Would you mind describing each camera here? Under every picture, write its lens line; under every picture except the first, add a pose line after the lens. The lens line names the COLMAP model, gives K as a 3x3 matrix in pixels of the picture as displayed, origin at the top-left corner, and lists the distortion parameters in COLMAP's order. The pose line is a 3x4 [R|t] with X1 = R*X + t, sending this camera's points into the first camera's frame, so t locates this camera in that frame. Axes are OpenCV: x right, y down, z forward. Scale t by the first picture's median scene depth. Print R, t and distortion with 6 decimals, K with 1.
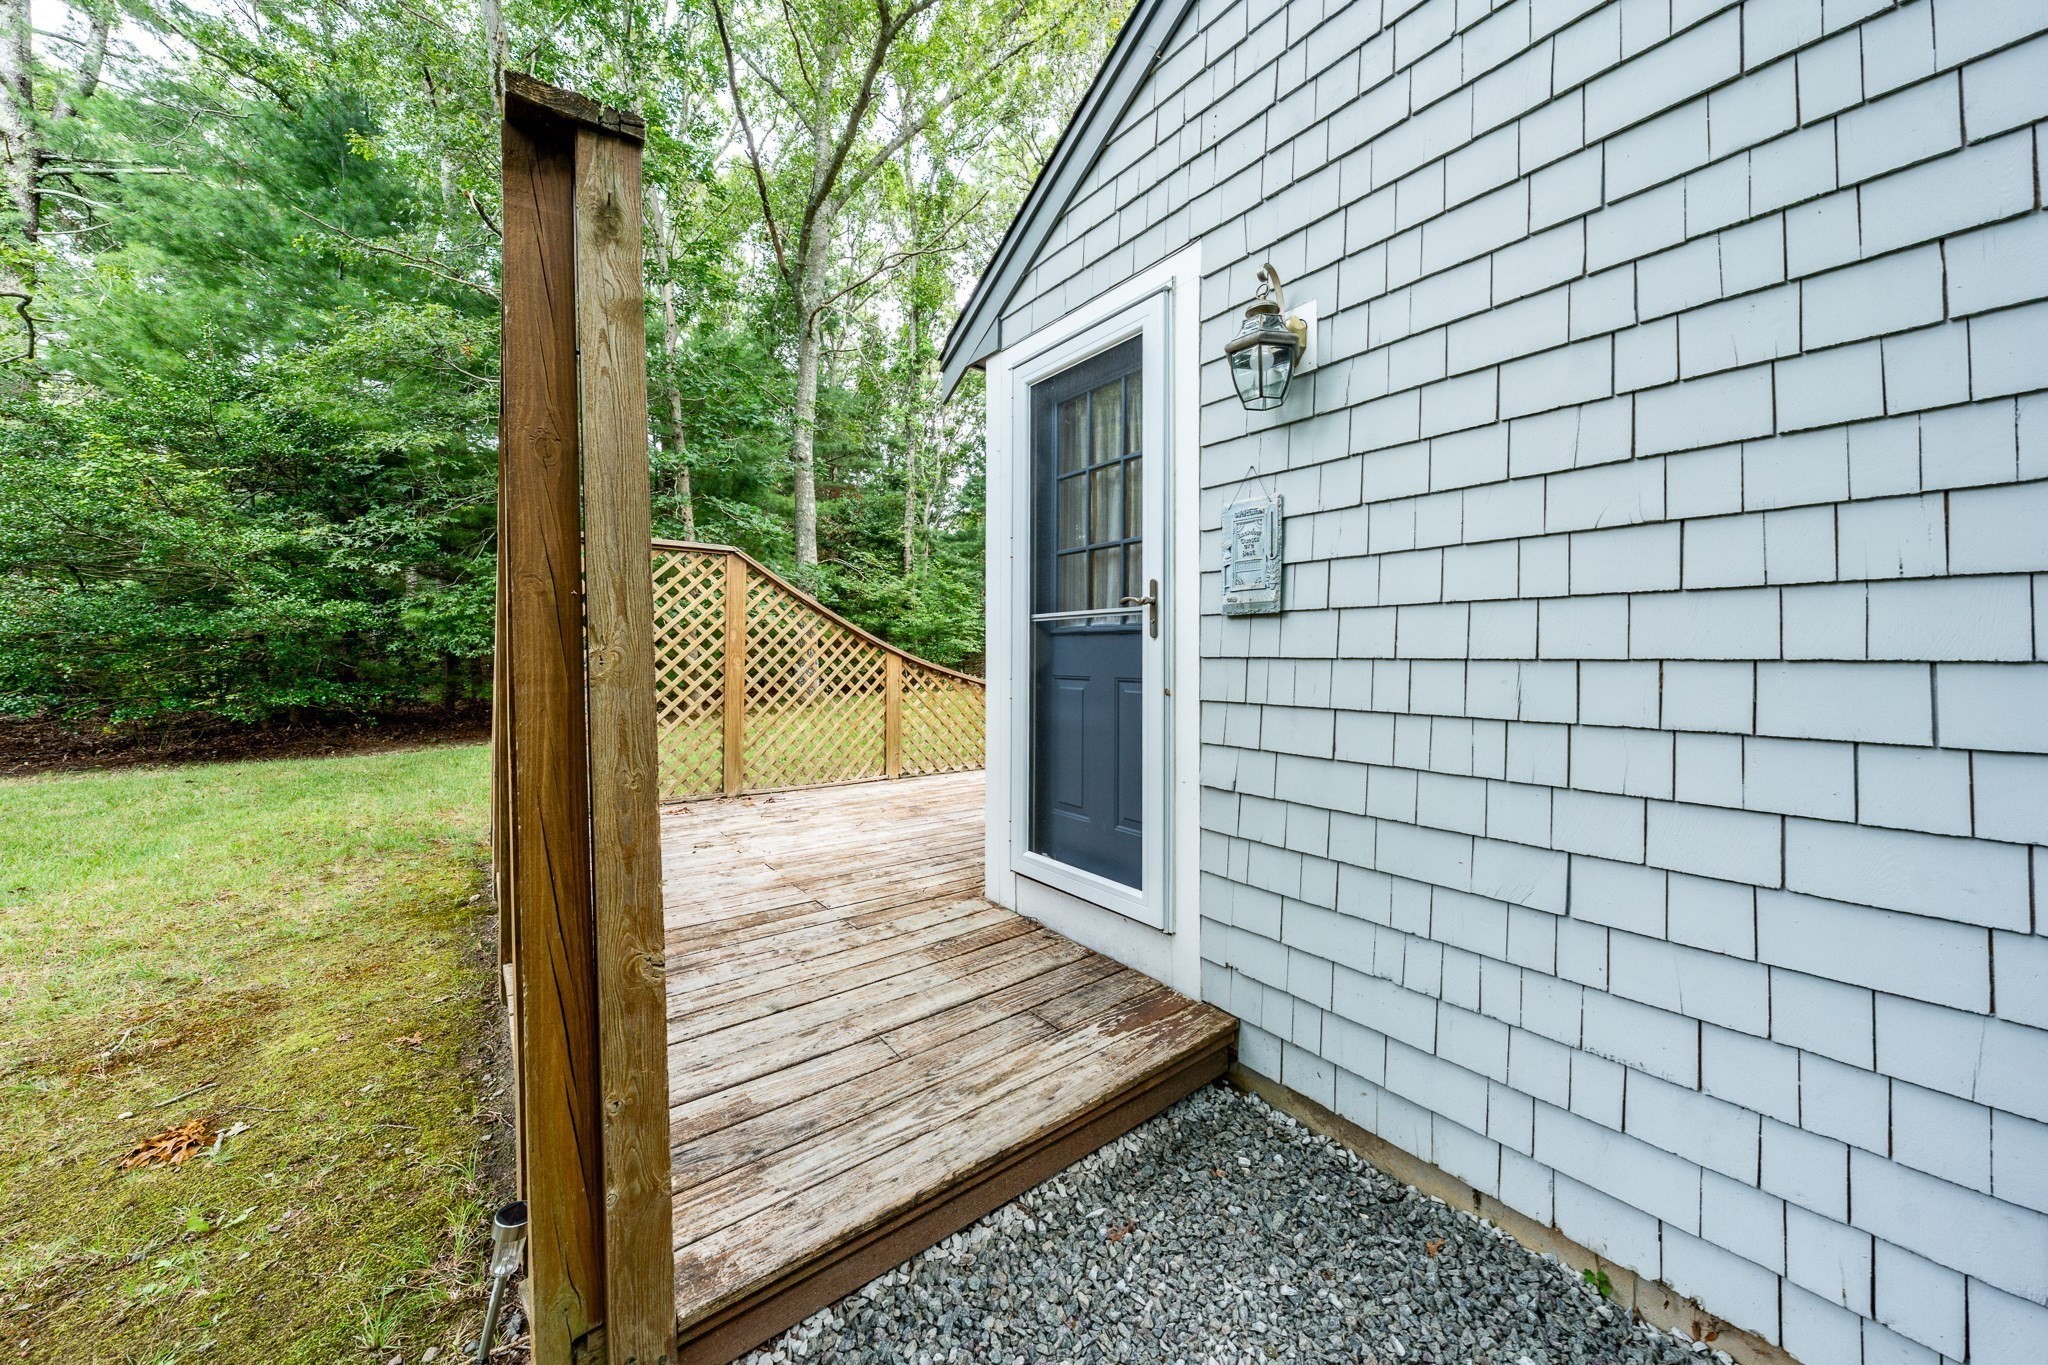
lens RADIAL K [[709.6, 0, 1023.8], [0, 709.6, 663.7], [0, 0, 1]] dist [-0.001292, -0.000089]
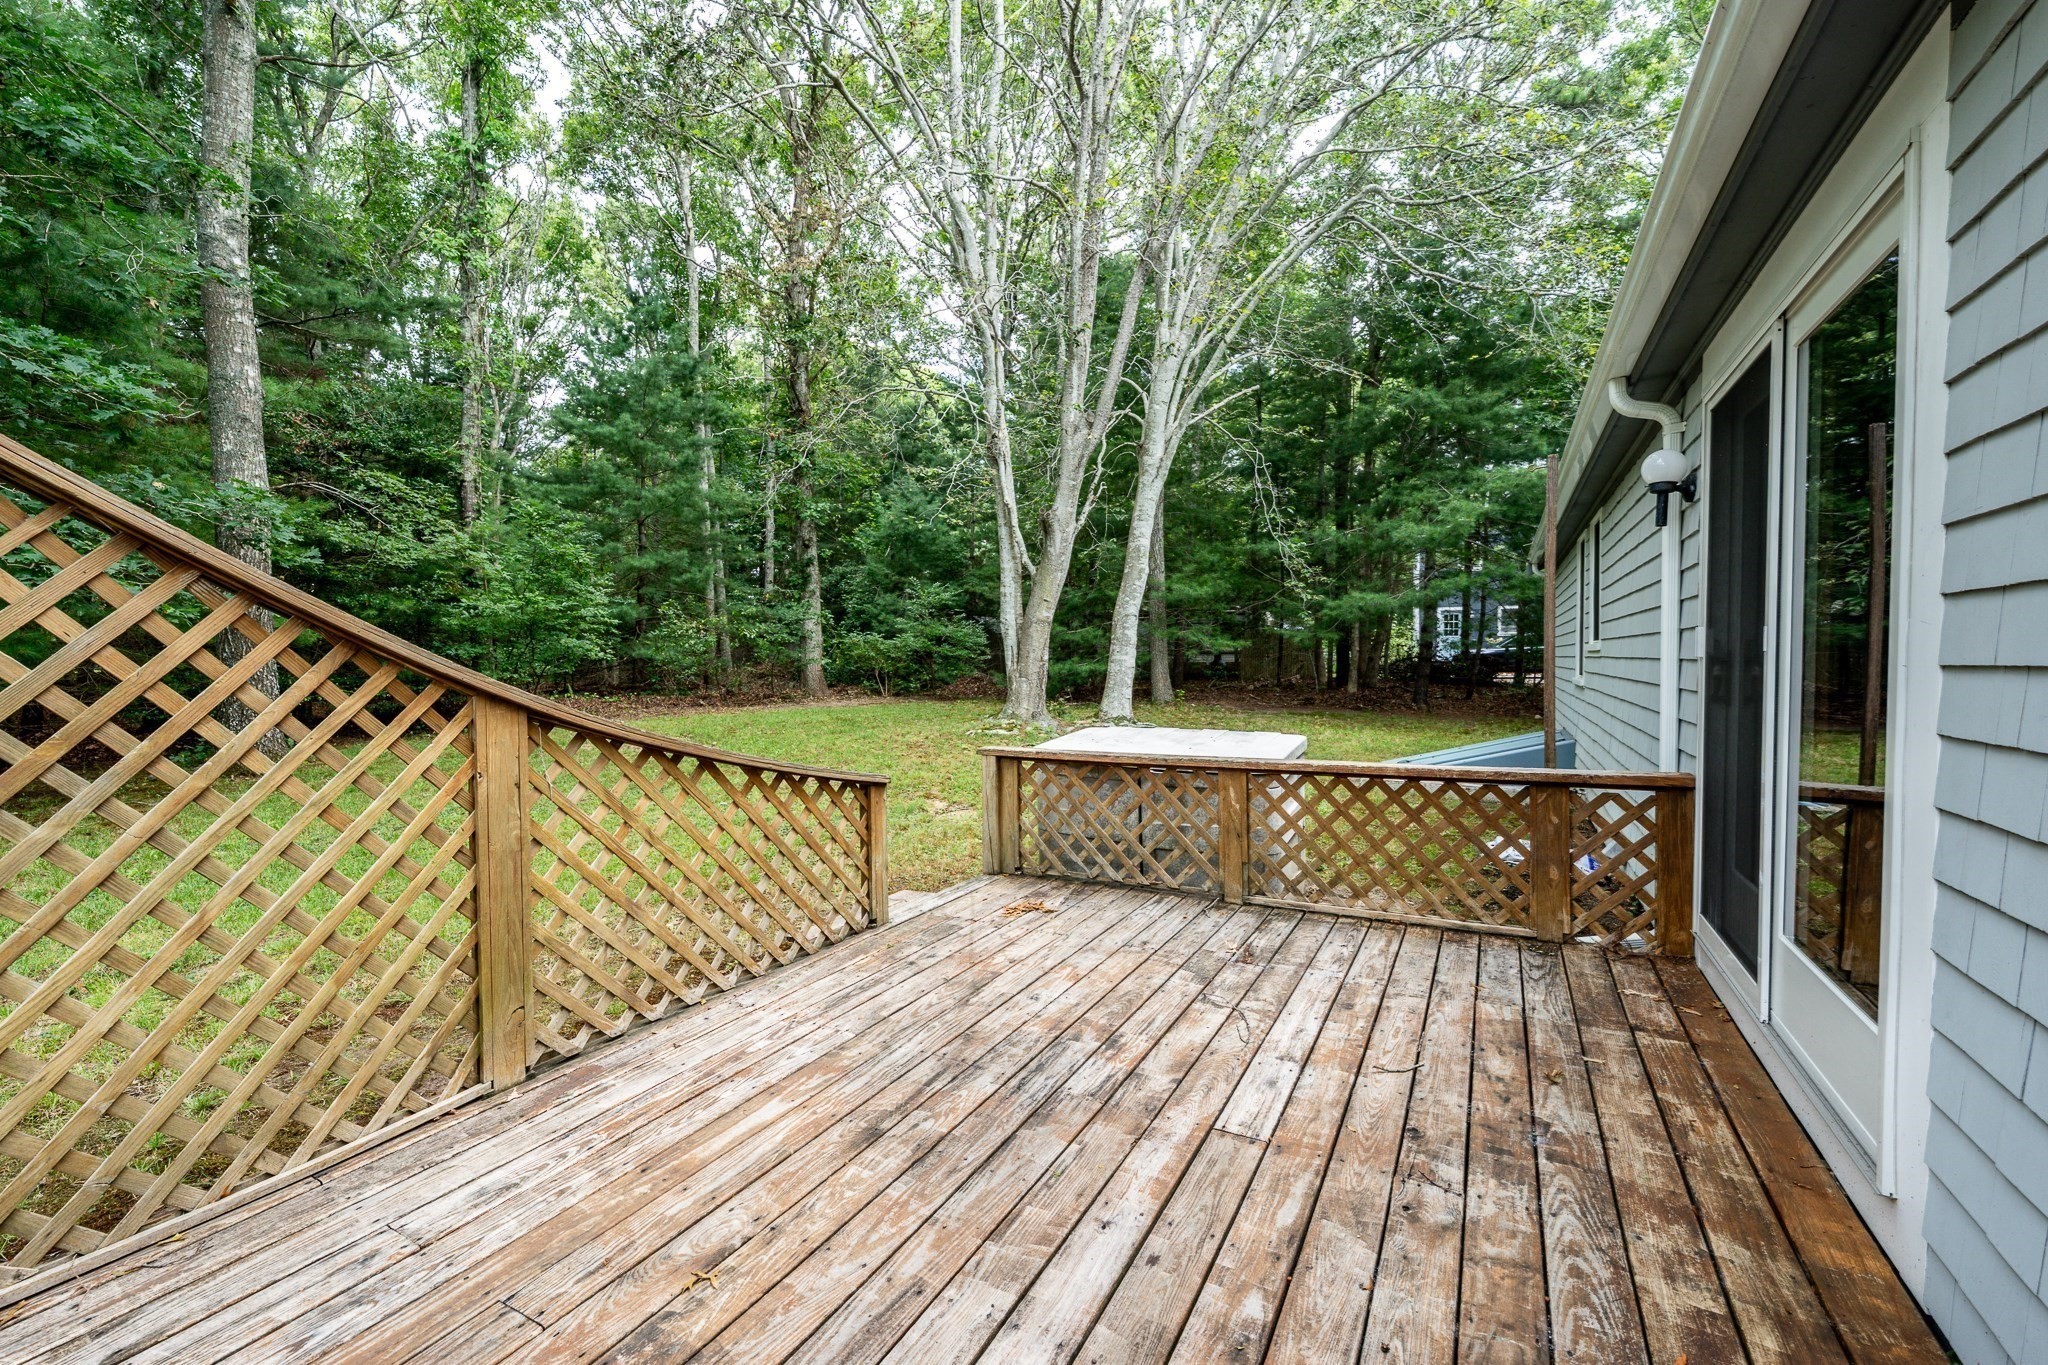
lens RADIAL K [[863.0, 0, 1002.1], [0, 863.0, 687.1], [0, 0, 1]] dist [0.001621, -0.000113]
pose [[0.921630, -0.020604, 0.387524, -0.042814], [0.010166, 0.999529, 0.028965, -0.010529], [-0.387938, -0.022755, 0.921405, 0.189233]]
